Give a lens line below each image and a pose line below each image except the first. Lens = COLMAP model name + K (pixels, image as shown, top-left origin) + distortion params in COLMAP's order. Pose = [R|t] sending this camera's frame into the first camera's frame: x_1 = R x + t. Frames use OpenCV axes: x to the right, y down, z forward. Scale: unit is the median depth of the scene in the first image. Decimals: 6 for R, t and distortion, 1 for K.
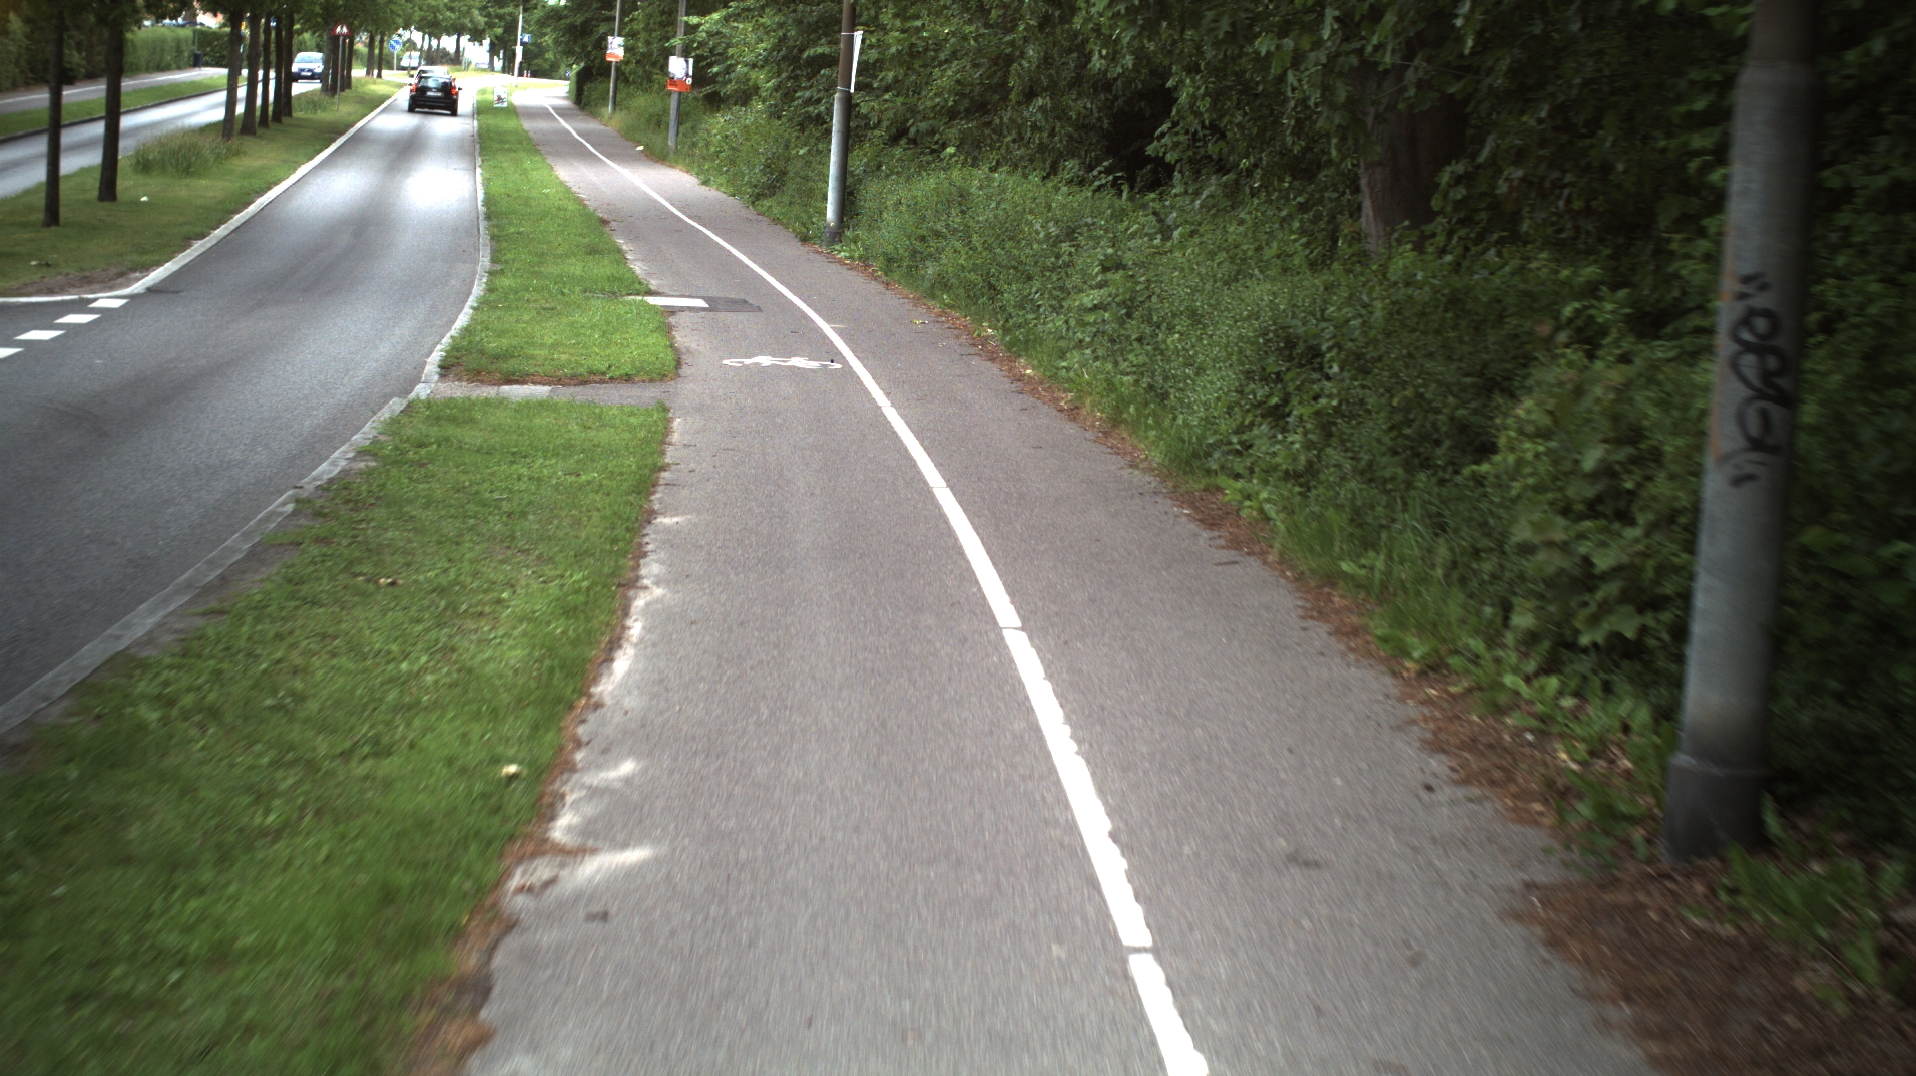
lens RADIAL K [[3706.9, 0, 958.0], [0, 3706.9, 538.0], [0, 0, 1]] dist [-0.232396, 0.099710]
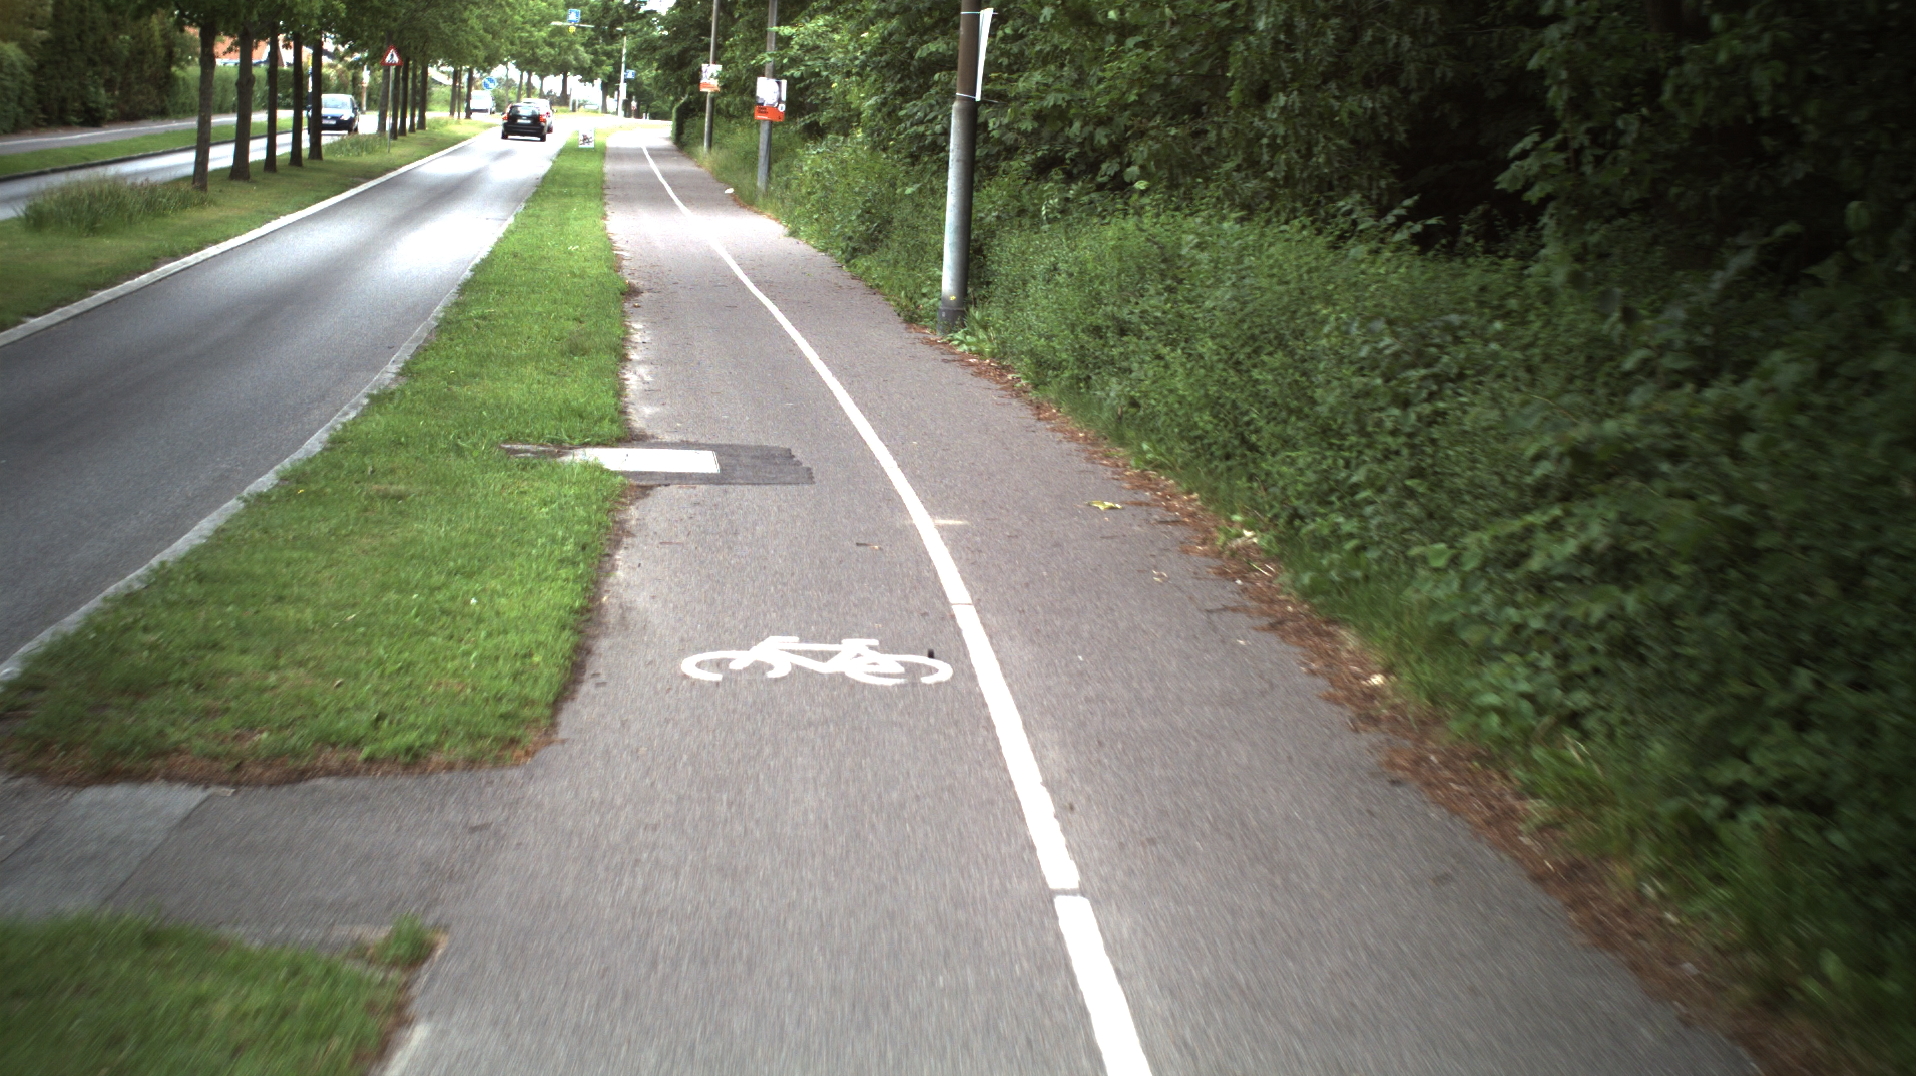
lens RADIAL K [[3706.9, 0, 958.0], [0, 3706.9, 538.0], [0, 0, 1]] dist [-0.232396, 0.099710]
pose [[0.999276, -0.009799, -0.036772, -0.009963], [0.009389, 0.999892, -0.011299, -0.039664], [0.036878, 0.010946, 0.999260, 0.388058]]
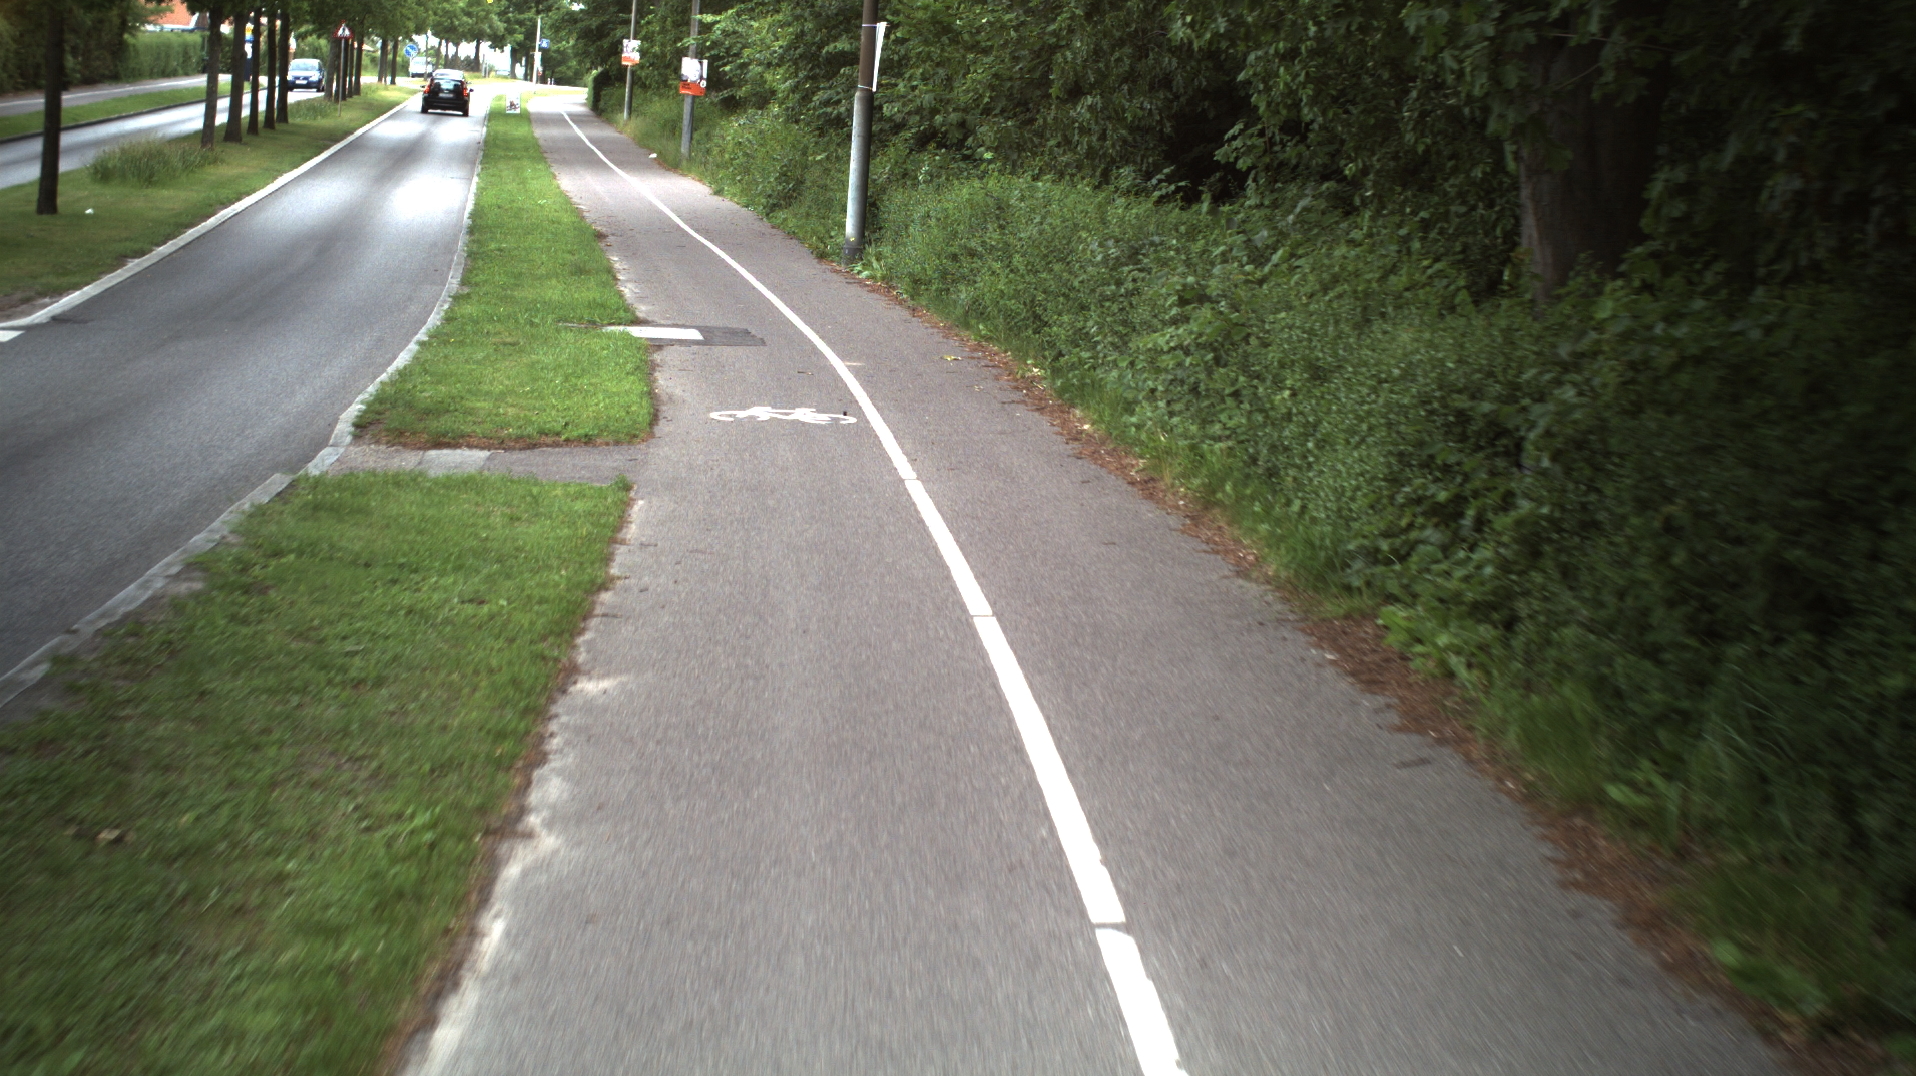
lens RADIAL K [[3706.9, 0, 958.0], [0, 3706.9, 538.0], [0, 0, 1]] dist [-0.232396, 0.099710]
pose [[0.999970, -0.000506, -0.007725, -0.001987], [0.000489, 0.999997, -0.002230, -0.012887], [0.007726, 0.002226, 0.999968, 0.129517]]
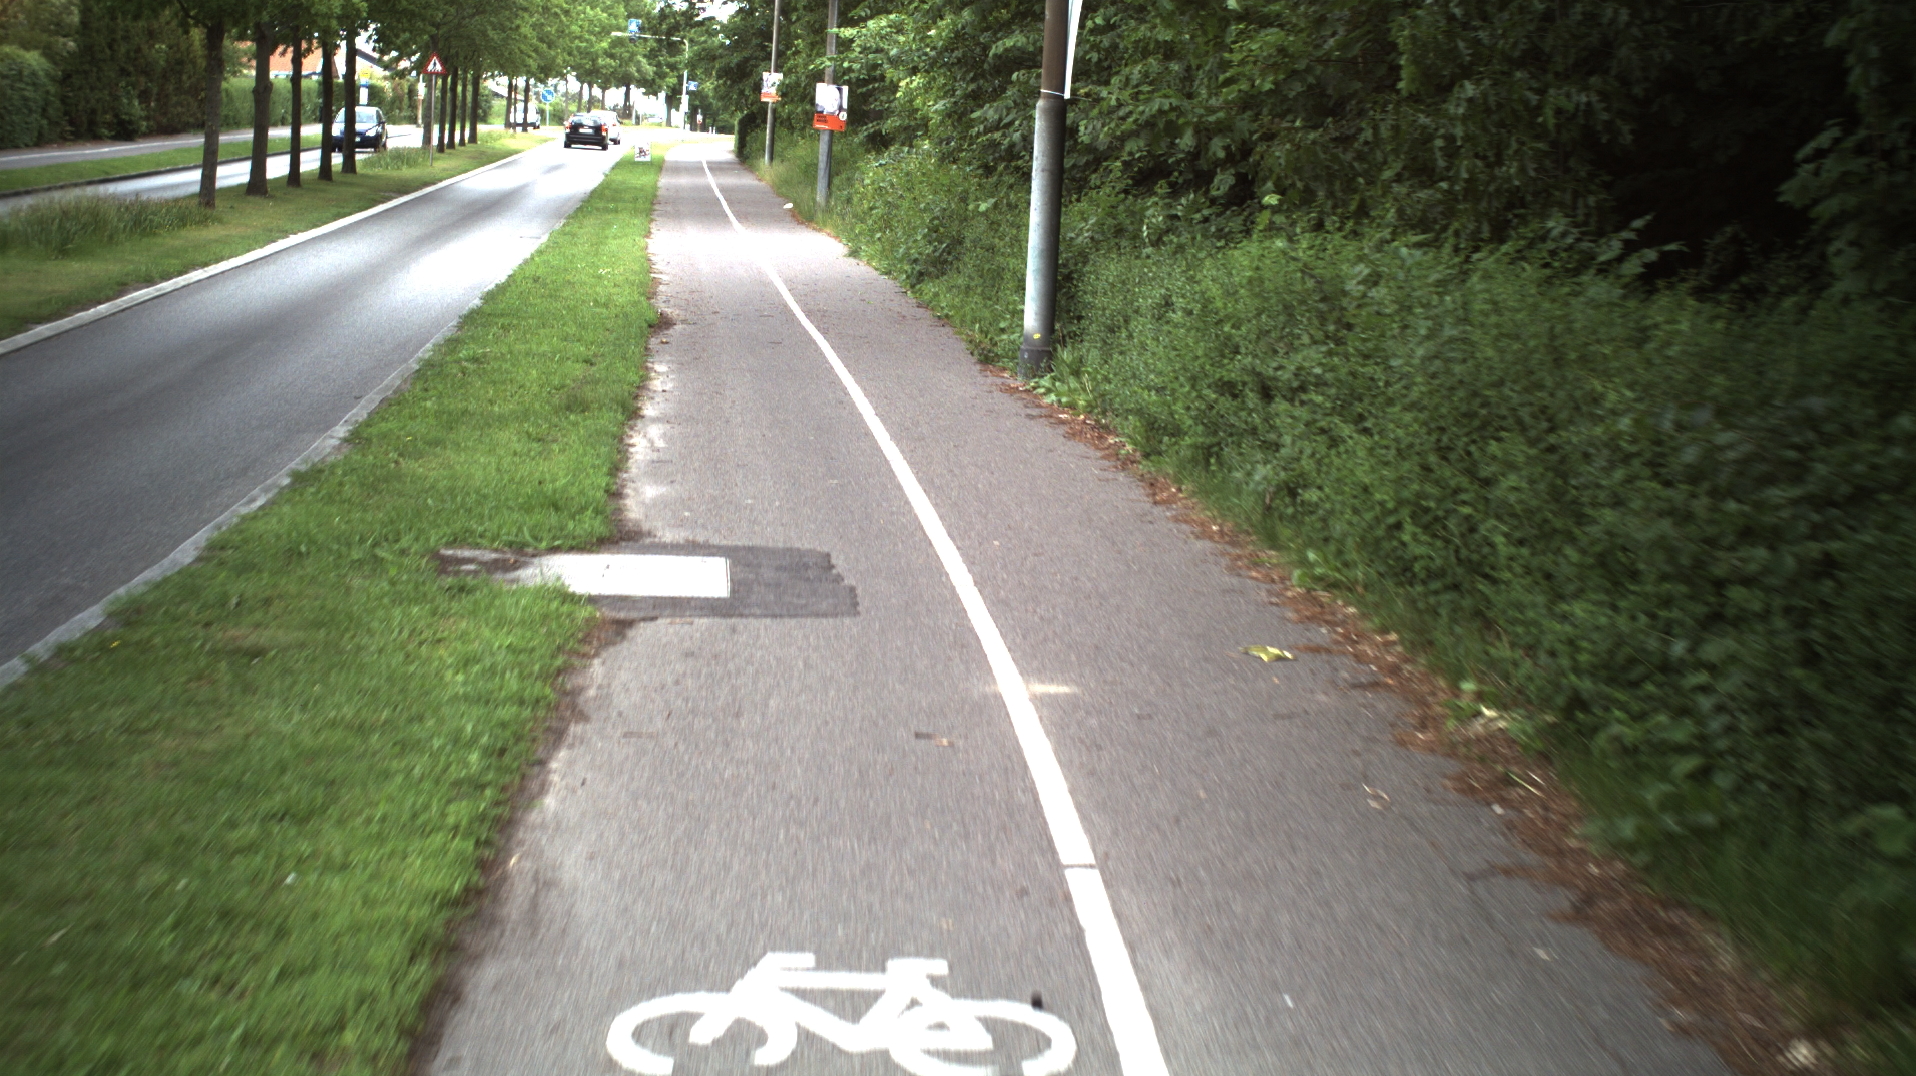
lens RADIAL K [[3706.9, 0, 958.0], [0, 3706.9, 538.0], [0, 0, 1]] dist [-0.232396, 0.099710]
pose [[0.998403, -0.010570, -0.055493, -0.017356], [0.009735, 0.999836, -0.015288, -0.053607], [0.055645, 0.014723, 0.998342, 0.517031]]
